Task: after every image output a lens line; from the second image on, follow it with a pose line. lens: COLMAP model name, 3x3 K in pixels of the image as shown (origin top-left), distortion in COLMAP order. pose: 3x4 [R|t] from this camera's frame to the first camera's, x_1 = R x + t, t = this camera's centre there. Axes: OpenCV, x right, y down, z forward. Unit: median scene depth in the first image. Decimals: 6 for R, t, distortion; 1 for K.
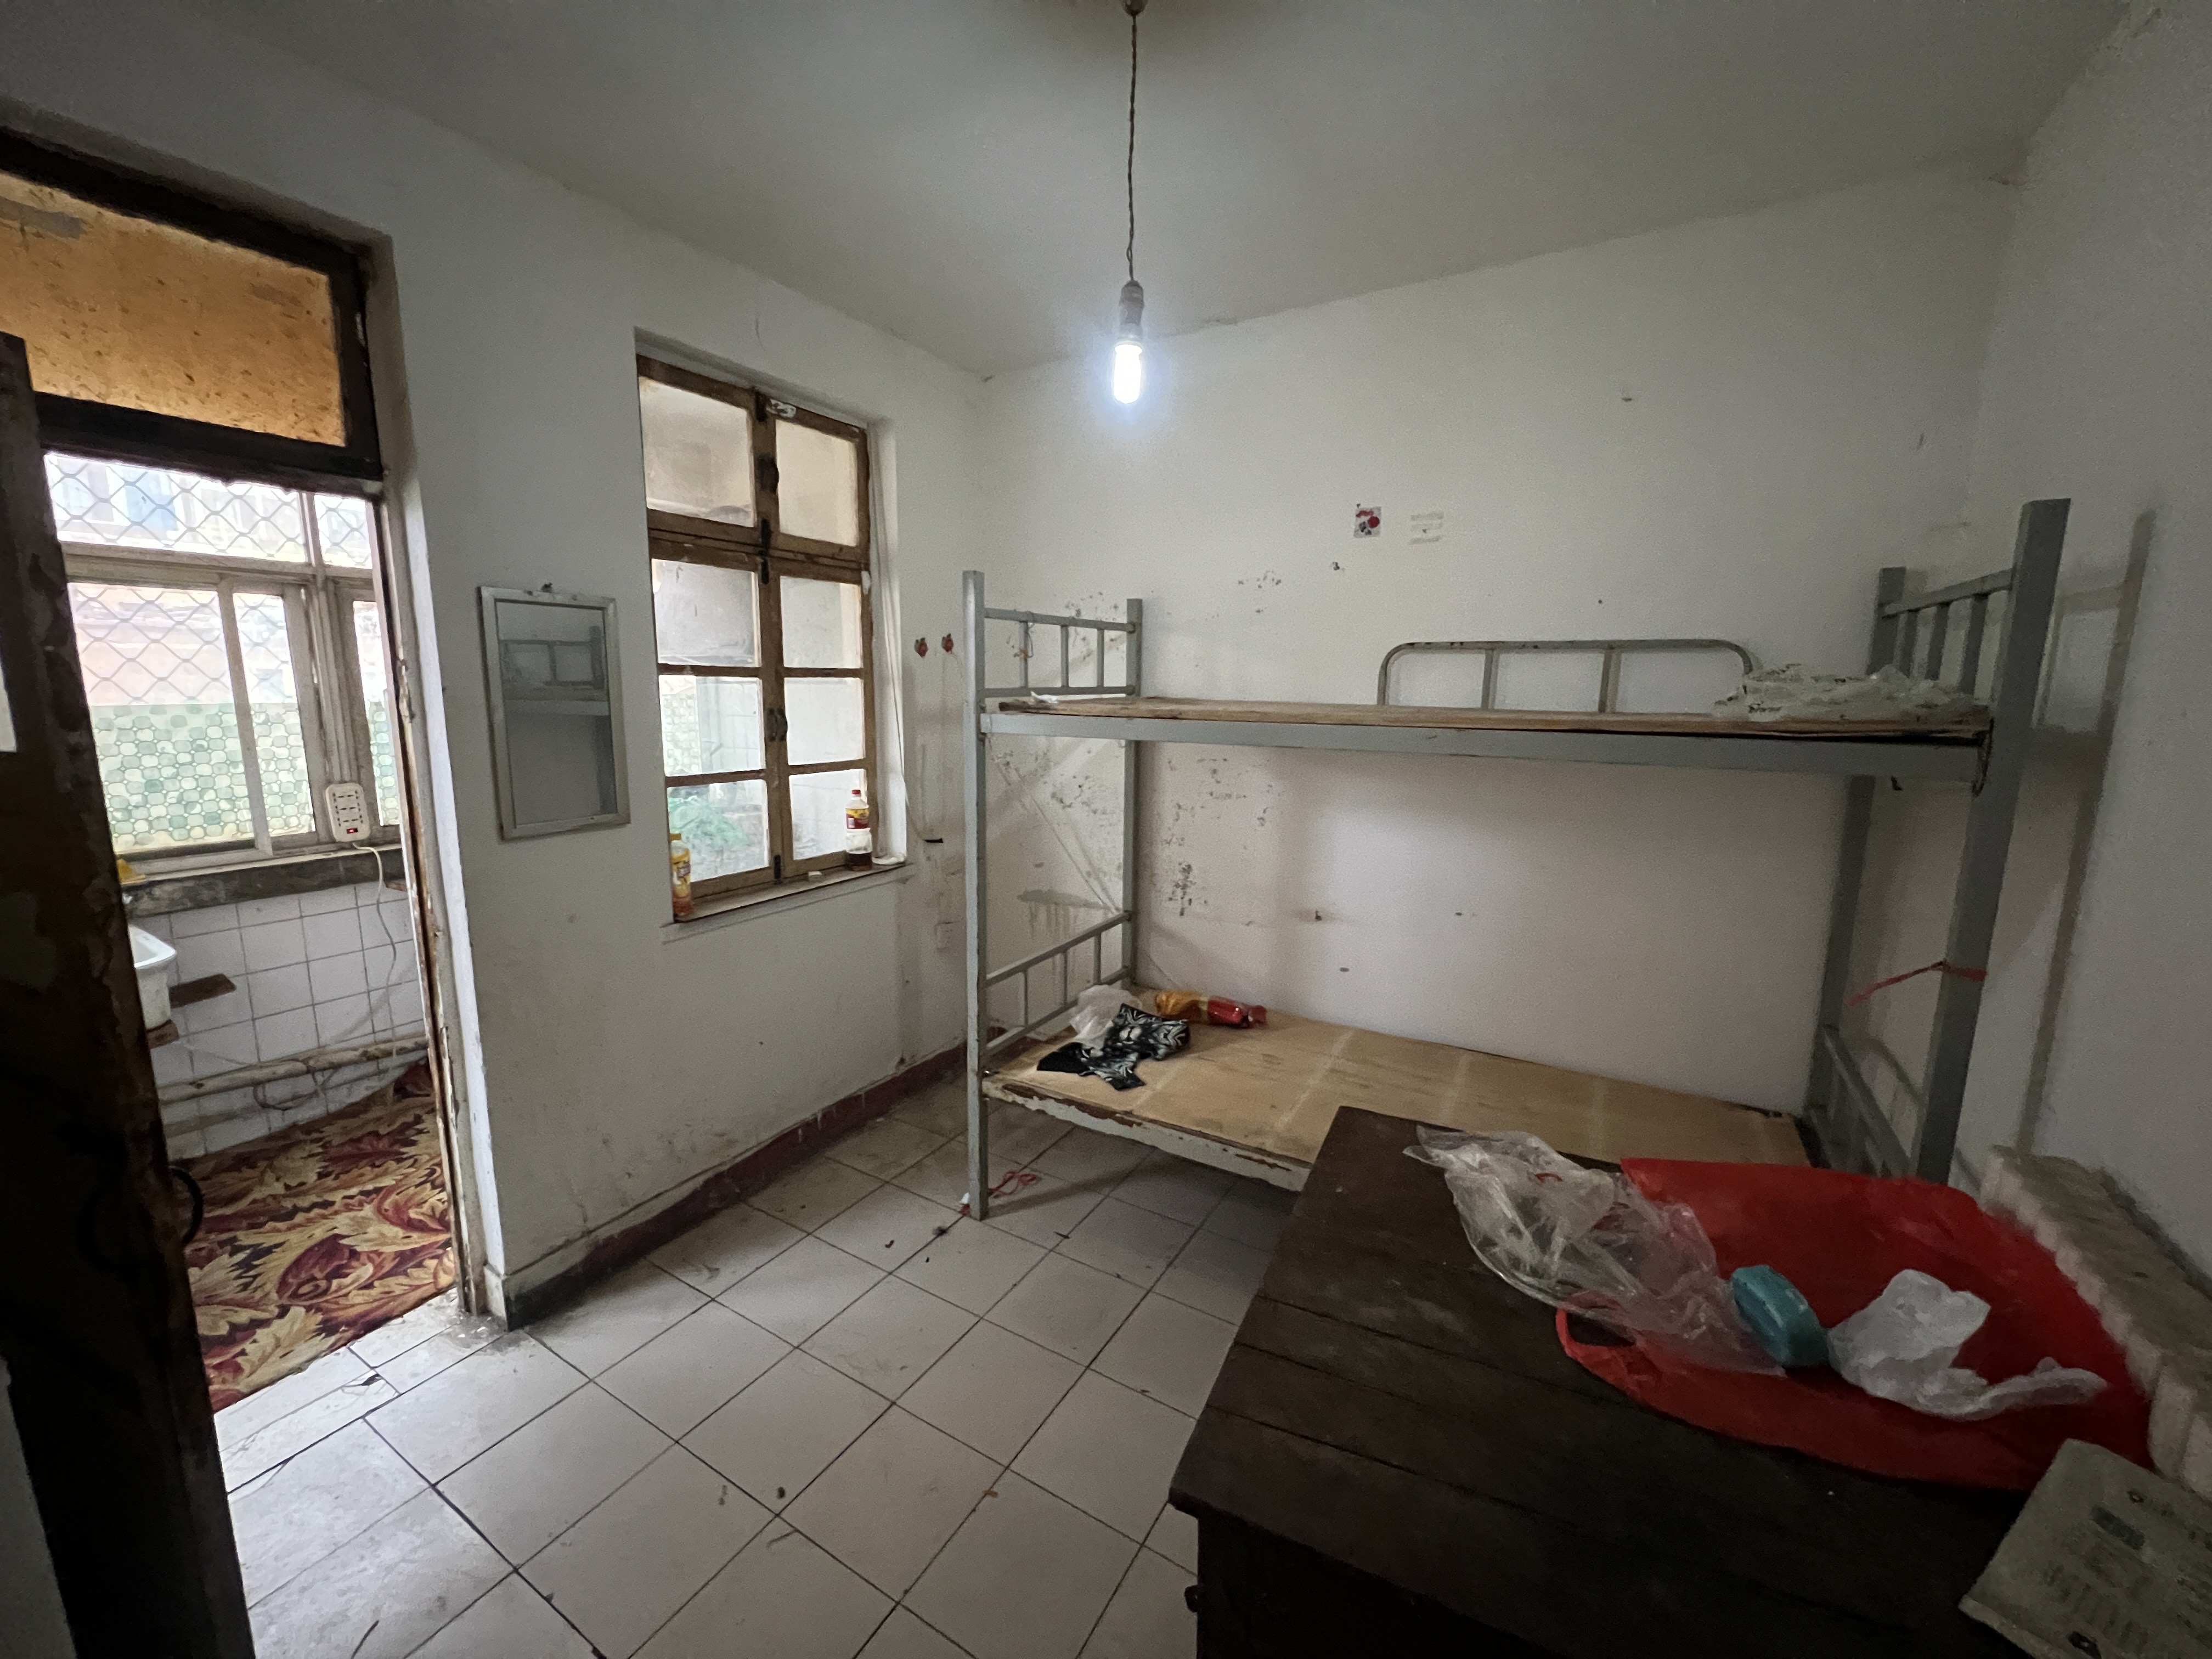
lens RADIAL K [[890.2, 0, 1106.3], [0, 890.2, 830.0], [0, 0, 1]] dist [0.001396, 0.000373]
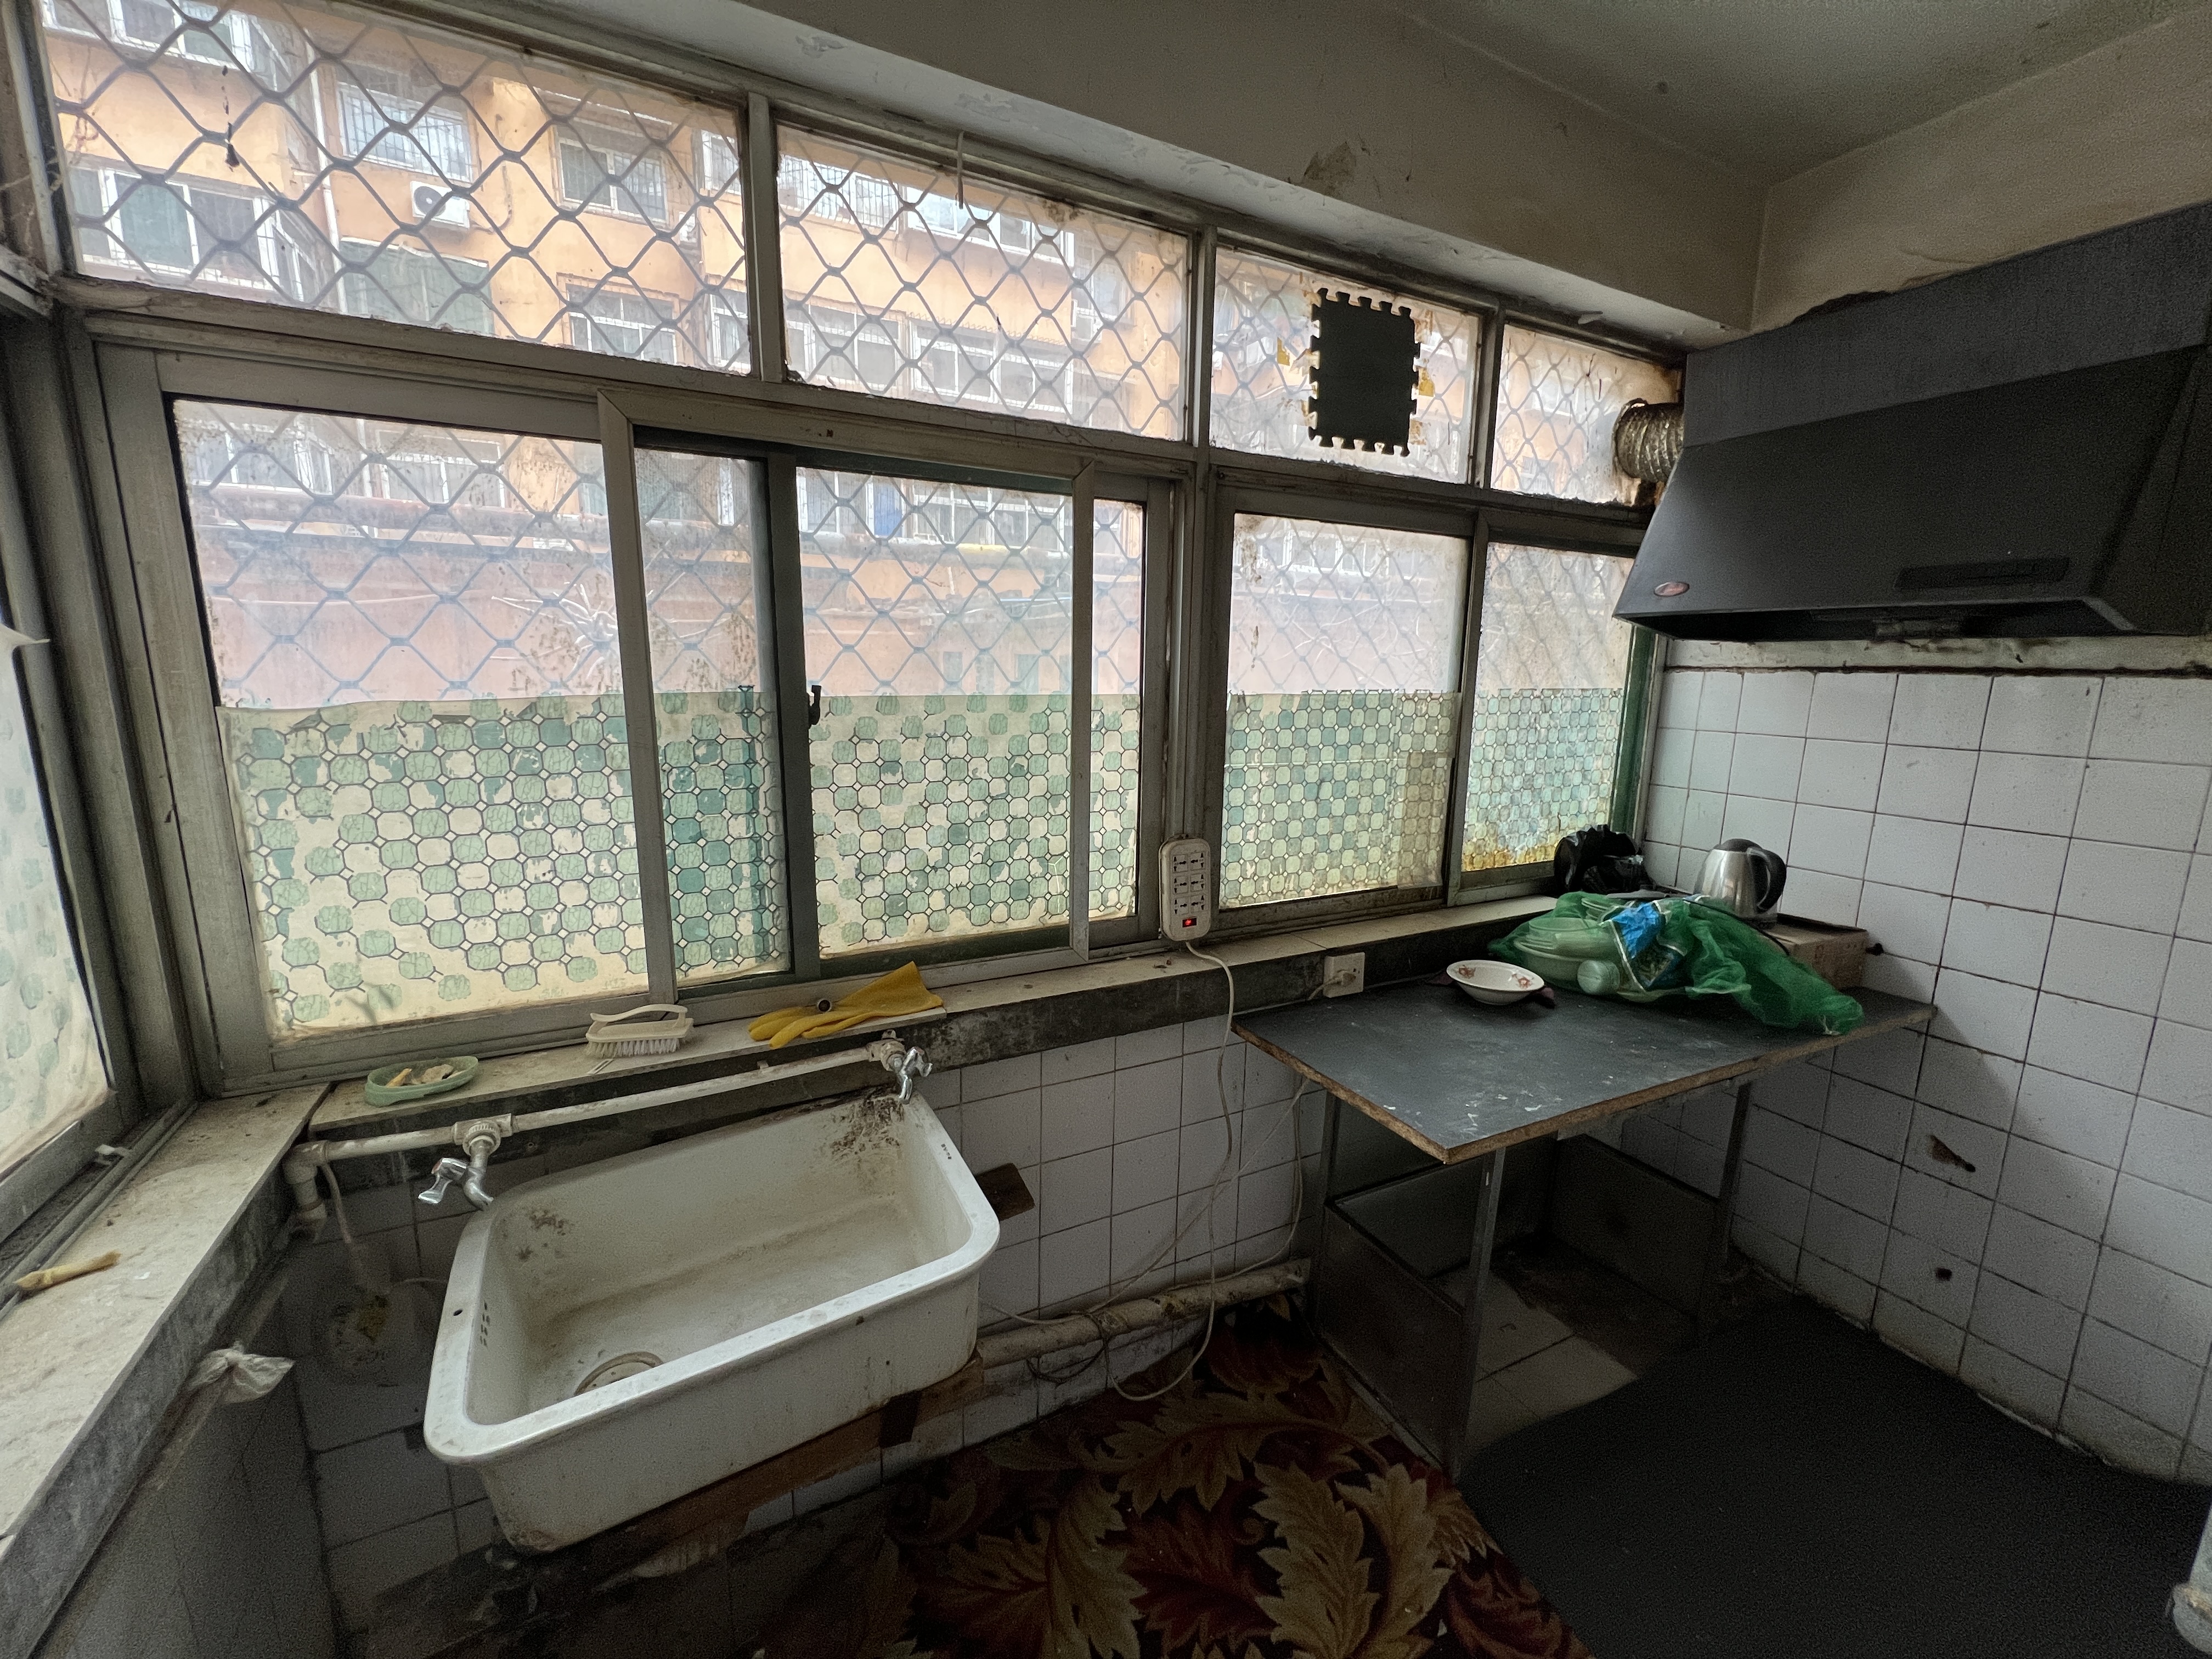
lens RADIAL K [[890.2, 0, 1104.2], [0, 890.2, 836.2], [0, 0, 1]] dist [0.001396, 0.000373]
pose [[0.842489, 0.090546, -0.531050, -0.645547], [-0.091974, 0.995476, 0.023820, -0.067104], [0.530804, 0.028775, 0.847006, 0.530412]]
